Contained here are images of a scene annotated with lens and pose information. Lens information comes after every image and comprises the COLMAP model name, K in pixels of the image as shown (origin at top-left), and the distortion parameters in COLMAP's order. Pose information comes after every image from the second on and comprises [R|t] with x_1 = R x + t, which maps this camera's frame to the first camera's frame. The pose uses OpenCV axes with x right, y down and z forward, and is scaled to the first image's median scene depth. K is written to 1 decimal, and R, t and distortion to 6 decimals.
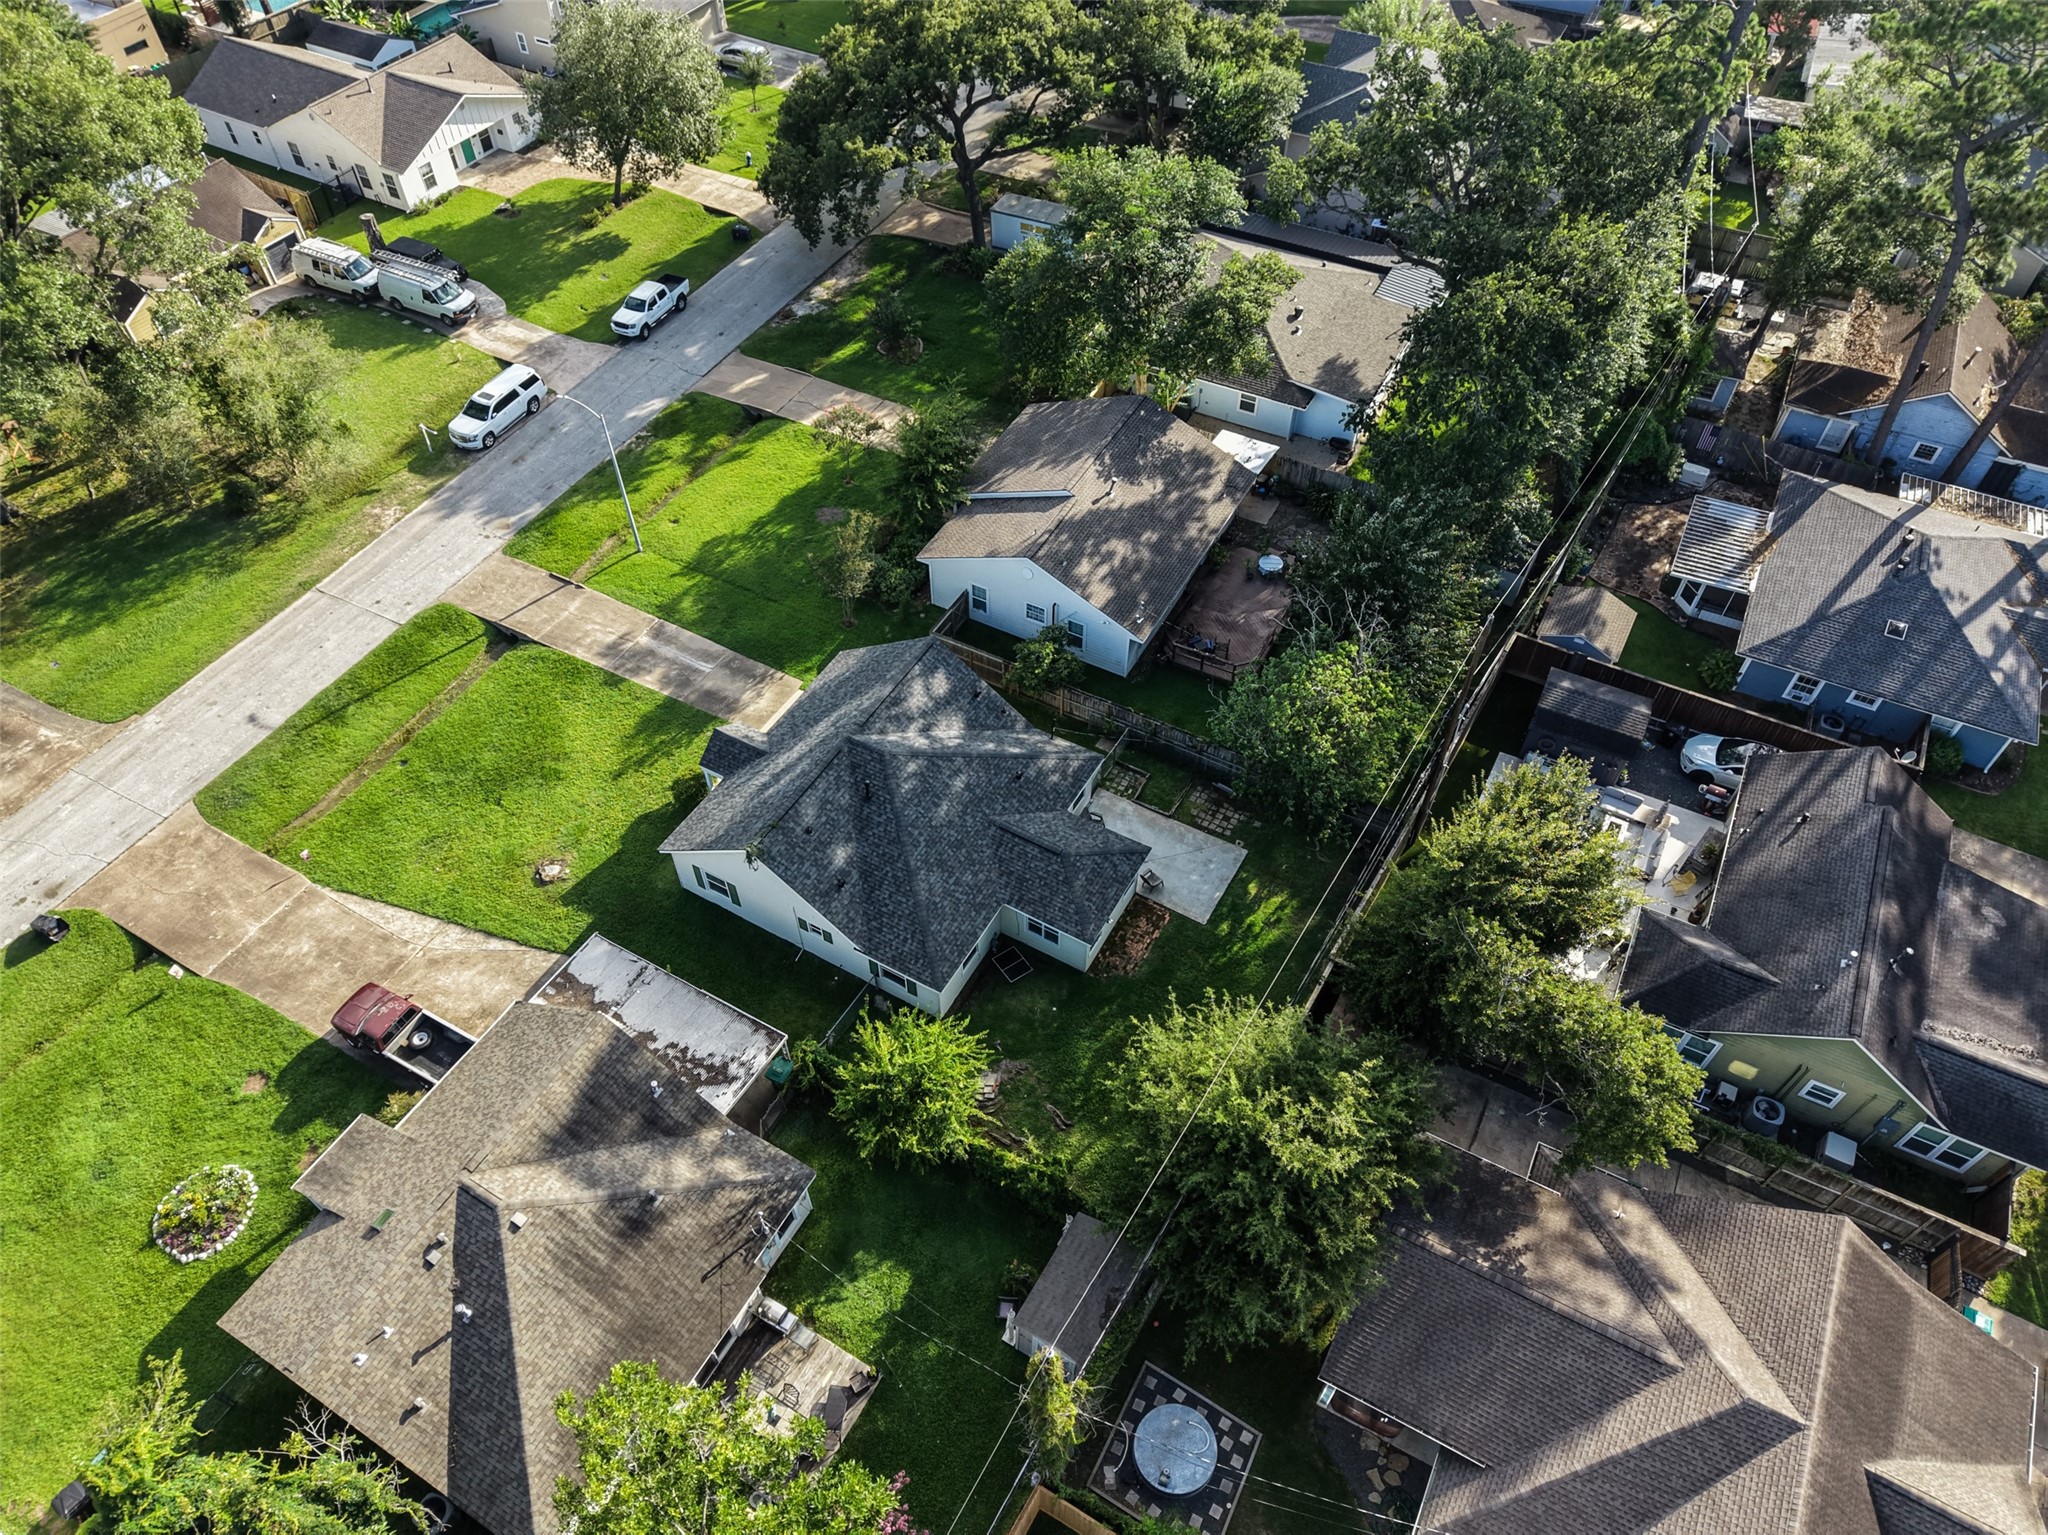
lens RADIAL K [[1372.0, 0, 1031.6], [0, 1372.0, 767.6], [0, 0, 1]] dist [0.029185, -0.030796]
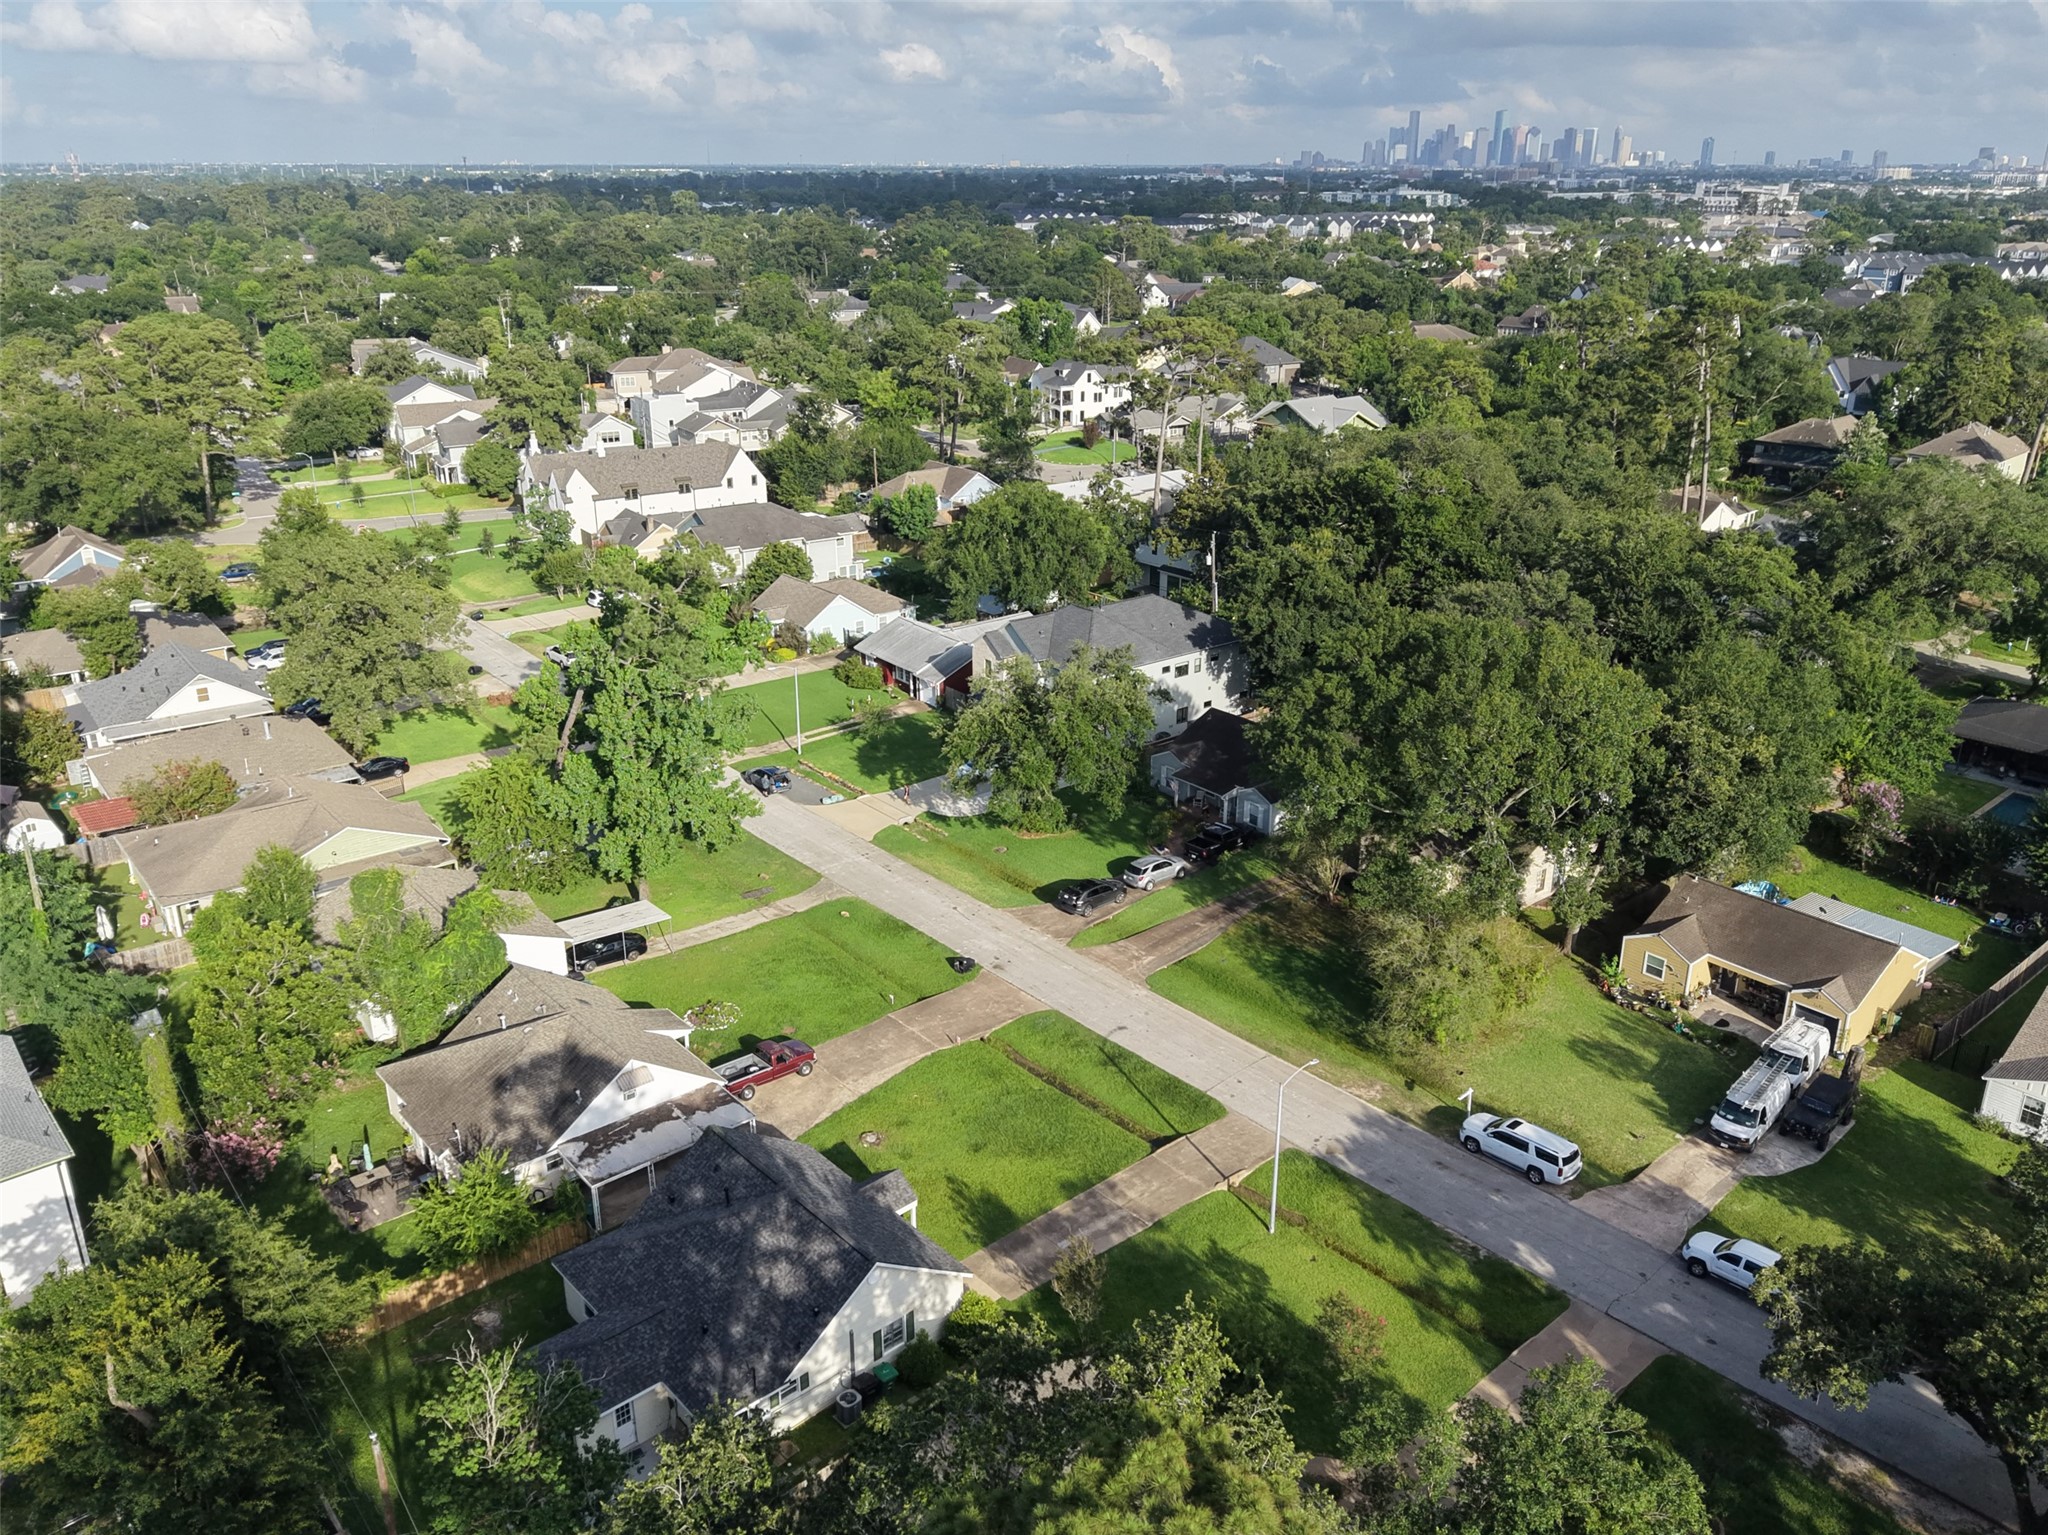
lens RADIAL K [[1573.0, 0, 1030.7], [0, 1573.0, 762.5], [0, 0, 1]] dist [0.035455, -0.041218]
pose [[-0.332227, 0.336314, -0.881203, 0.653582], [-0.717856, 0.515856, 0.467521, -0.760836], [0.611807, 0.787900, 0.070044, 0.619561]]
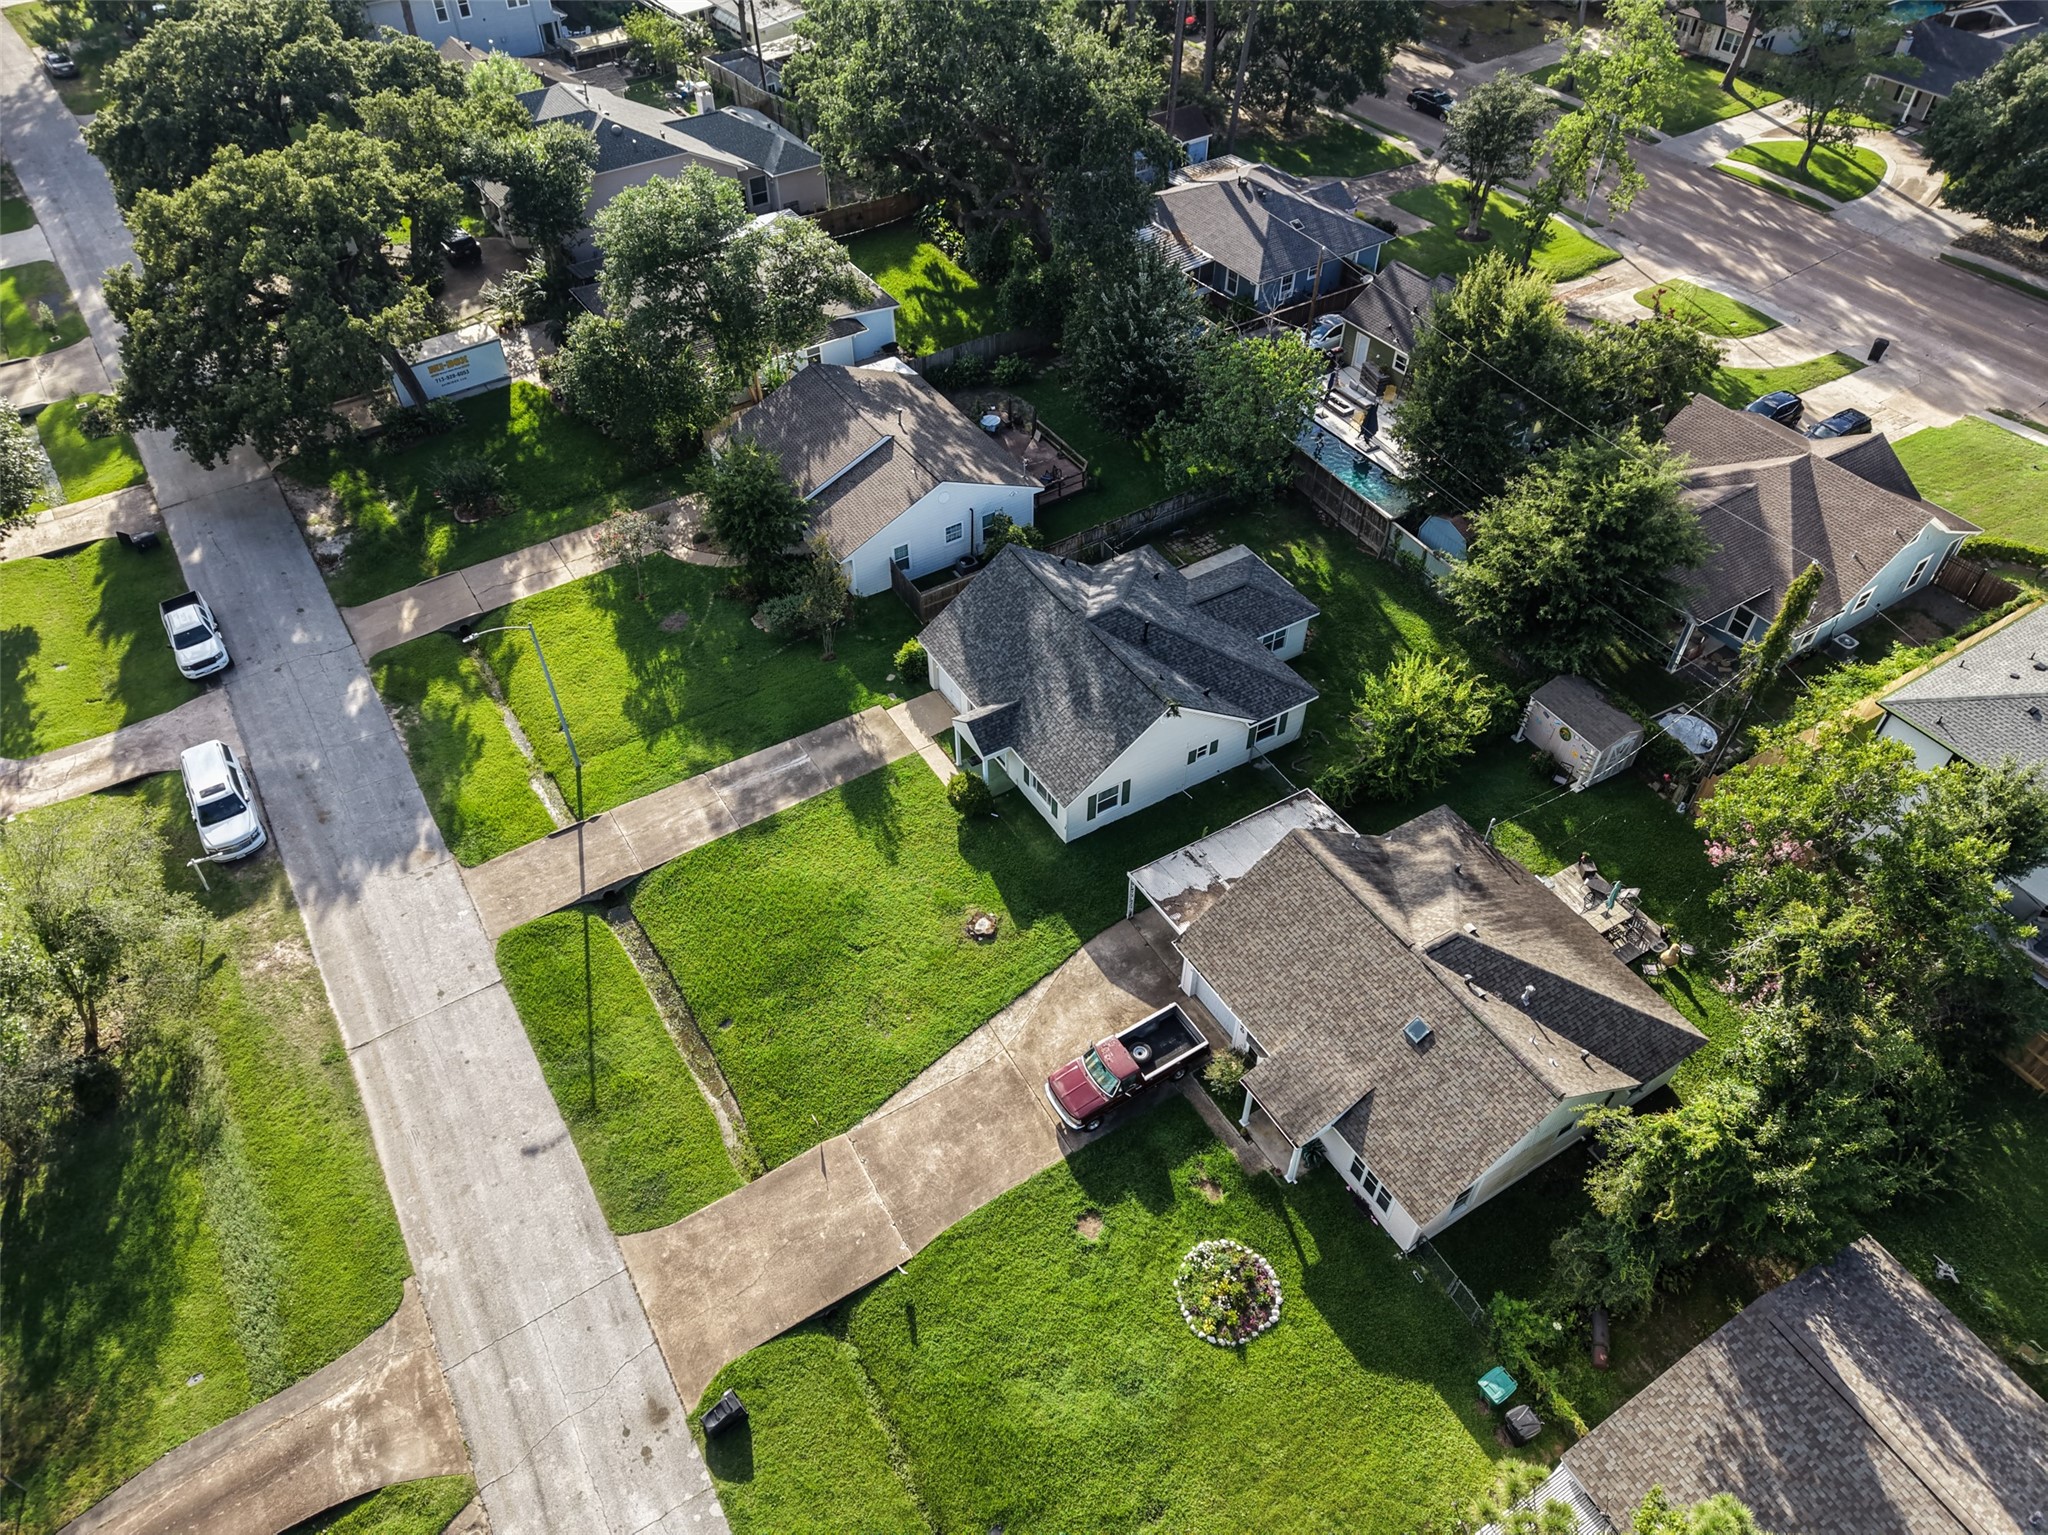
lens RADIAL K [[1372.0, 0, 1031.6], [0, 1372.0, 767.6], [0, 0, 1]] dist [0.029185, -0.030796]
pose [[0.486623, -0.619145, 0.616326, -0.738014], [0.665218, 0.719920, 0.197988, -0.149222], [-0.566289, 0.313646, 0.762196, 0.184725]]
